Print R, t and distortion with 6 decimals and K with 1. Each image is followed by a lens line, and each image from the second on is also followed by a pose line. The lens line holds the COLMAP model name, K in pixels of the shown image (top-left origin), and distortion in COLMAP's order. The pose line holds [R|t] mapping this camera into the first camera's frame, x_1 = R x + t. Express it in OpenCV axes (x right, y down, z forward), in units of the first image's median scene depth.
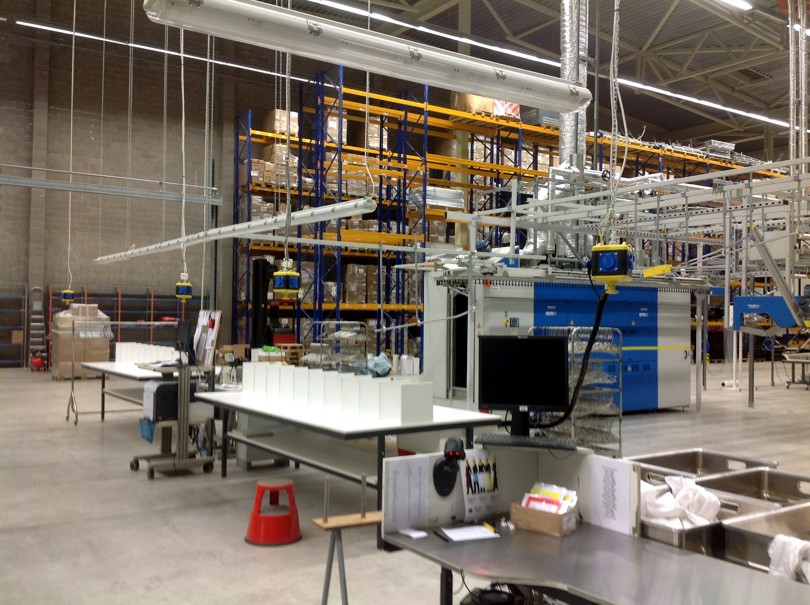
lens RADIAL K [[785.8, 0, 405.0], [0, 785.8, 302.5], [0, 0, 1]] dist [0.043389, -0.123684]
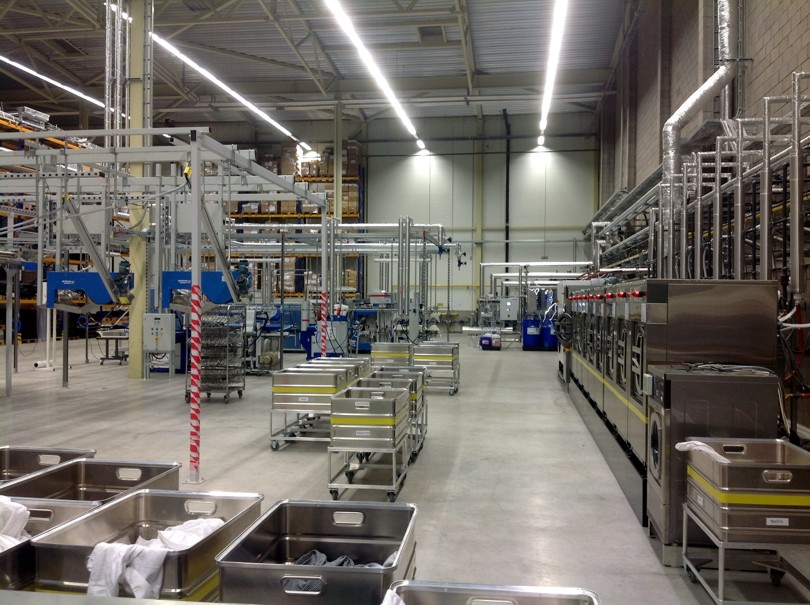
lens RADIAL K [[780.9, 0, 405.0], [0, 780.9, 302.5], [0, 0, 1]] dist [0.063371, -0.143340]
pose [[0.681340, -0.007226, 0.731931, 0.015734], [-0.013076, 0.999672, 0.022041, 0.002098], [-0.731850, -0.024588, 0.681022, 0.036536]]
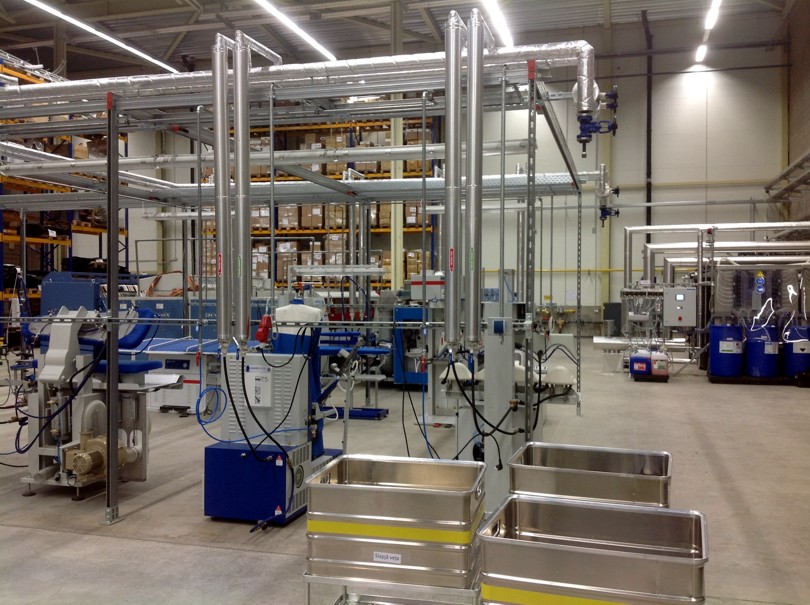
lens RADIAL K [[780.9, 0, 405.0], [0, 780.9, 302.5], [0, 0, 1]] dist [0.063371, -0.143340]
pose [[0.768408, -0.017331, 0.639725, 0.483733], [-0.005640, 0.999411, 0.033849, 0.013881], [-0.639935, -0.029618, 0.767858, 0.454450]]
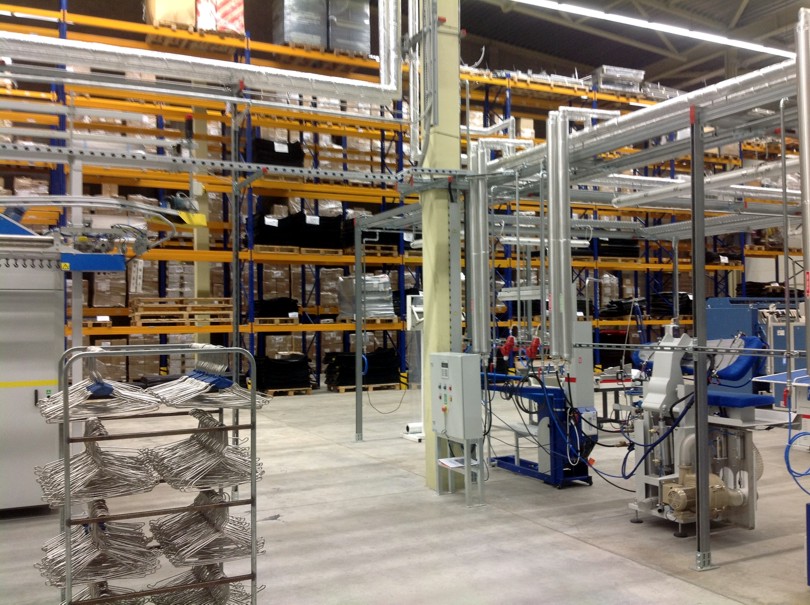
lens RADIAL K [[780.9, 0, 405.0], [0, 780.9, 302.5], [0, 0, 1]] dist [0.063371, -0.143340]
pose [[0.990302, -0.021546, -0.137249, 0.527459], [0.021011, 0.999765, -0.005349, 0.014323], [0.137332, 0.002414, 0.990522, 0.466746]]
